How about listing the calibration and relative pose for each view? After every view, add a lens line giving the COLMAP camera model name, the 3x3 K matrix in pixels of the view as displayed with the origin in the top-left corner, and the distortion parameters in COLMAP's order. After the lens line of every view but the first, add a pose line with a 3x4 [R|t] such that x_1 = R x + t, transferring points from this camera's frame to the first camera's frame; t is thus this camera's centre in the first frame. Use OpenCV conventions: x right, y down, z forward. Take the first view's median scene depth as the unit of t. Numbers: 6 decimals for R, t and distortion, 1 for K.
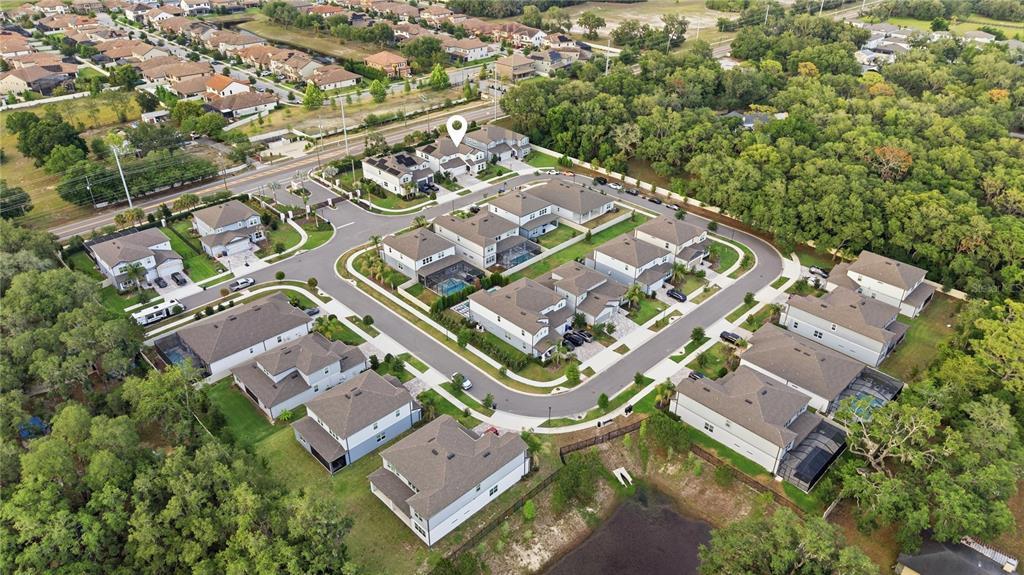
lens RADIAL K [[683.9, 0, 512.0], [0, 683.9, 287.5], [0, 0, 1]] dist [0.048403, -0.055050]
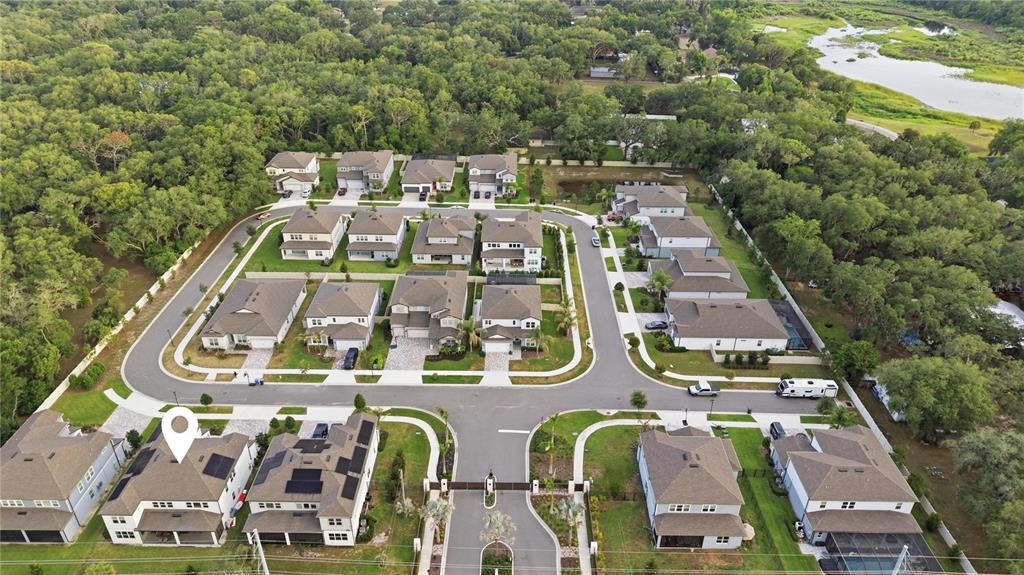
lens RADIAL K [[683.9, 0, 512.0], [0, 683.9, 287.5], [0, 0, 1]] dist [0.048403, -0.055050]
pose [[-0.708764, -0.371934, 0.599432, -0.636053], [0.347991, 0.554806, 0.755707, -0.711049], [-0.613641, 0.744215, -0.263797, 1.201453]]
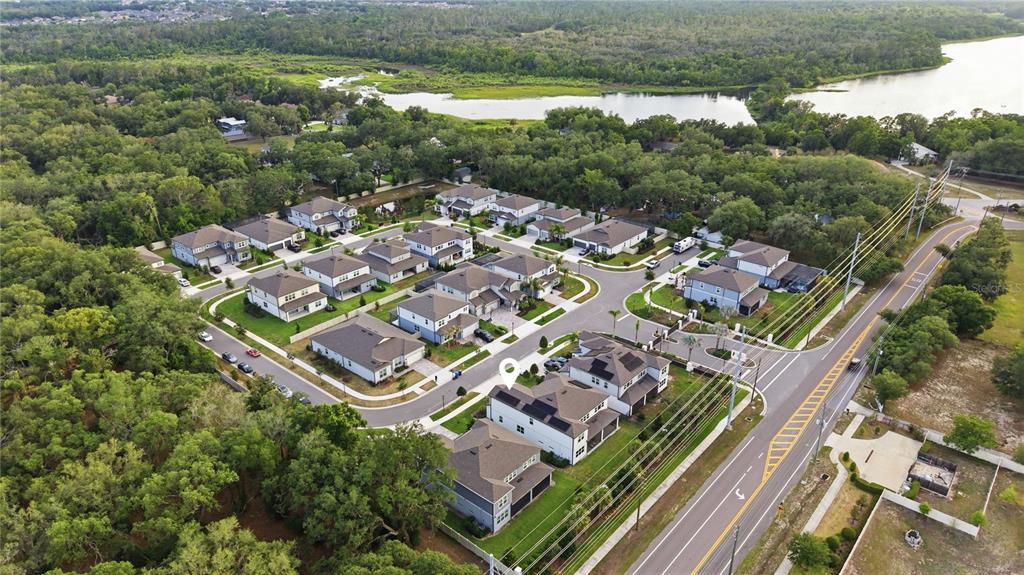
lens RADIAL K [[683.9, 0, 512.0], [0, 683.9, 287.5], [0, 0, 1]] dist [0.048403, -0.055050]
pose [[-0.995058, 0.016331, -0.097943, -0.002281], [-0.071820, 0.562762, 0.823493, -0.975495], [0.068567, 0.826458, -0.558808, 1.659837]]
